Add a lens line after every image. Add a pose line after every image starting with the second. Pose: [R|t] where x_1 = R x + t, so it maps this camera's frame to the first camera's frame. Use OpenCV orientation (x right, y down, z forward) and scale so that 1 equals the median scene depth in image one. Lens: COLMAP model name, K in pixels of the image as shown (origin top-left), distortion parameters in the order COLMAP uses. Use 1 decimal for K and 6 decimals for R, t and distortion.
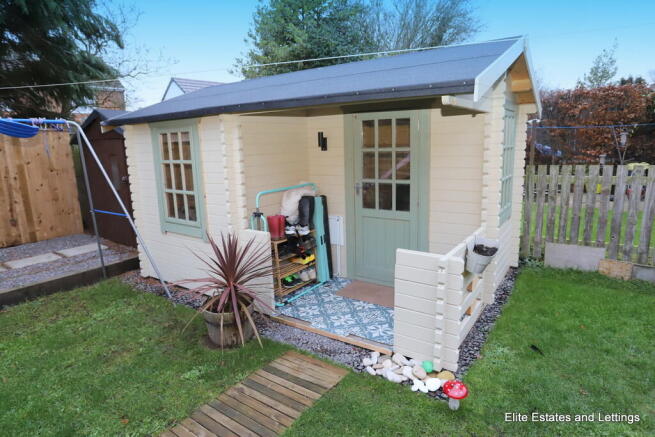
lens RADIAL K [[390.2, 0, 326.7], [0, 390.2, 225.9], [0, 0, 1]] dist [-0.003782, -0.000943]
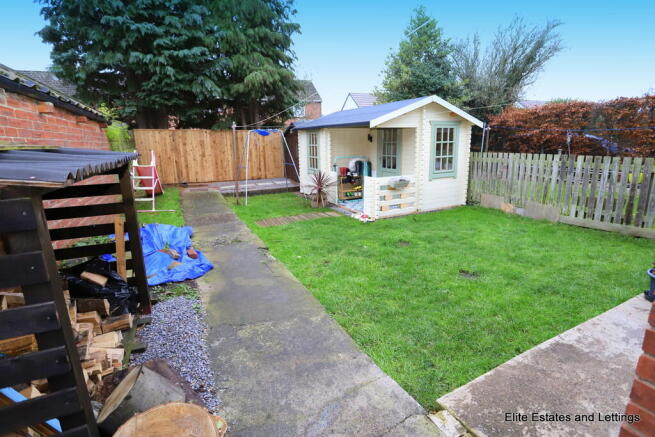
lens RADIAL K [[312.7, 0, 328.0], [0, 312.7, 217.0], [0, 0, 1]] dist [-0.031180, 0.000114]
pose [[0.892178, 0.121039, -0.435165, 0.627471], [-0.099174, 0.992410, 0.072706, 0.138968], [0.440663, -0.021709, 0.897410, -0.776495]]
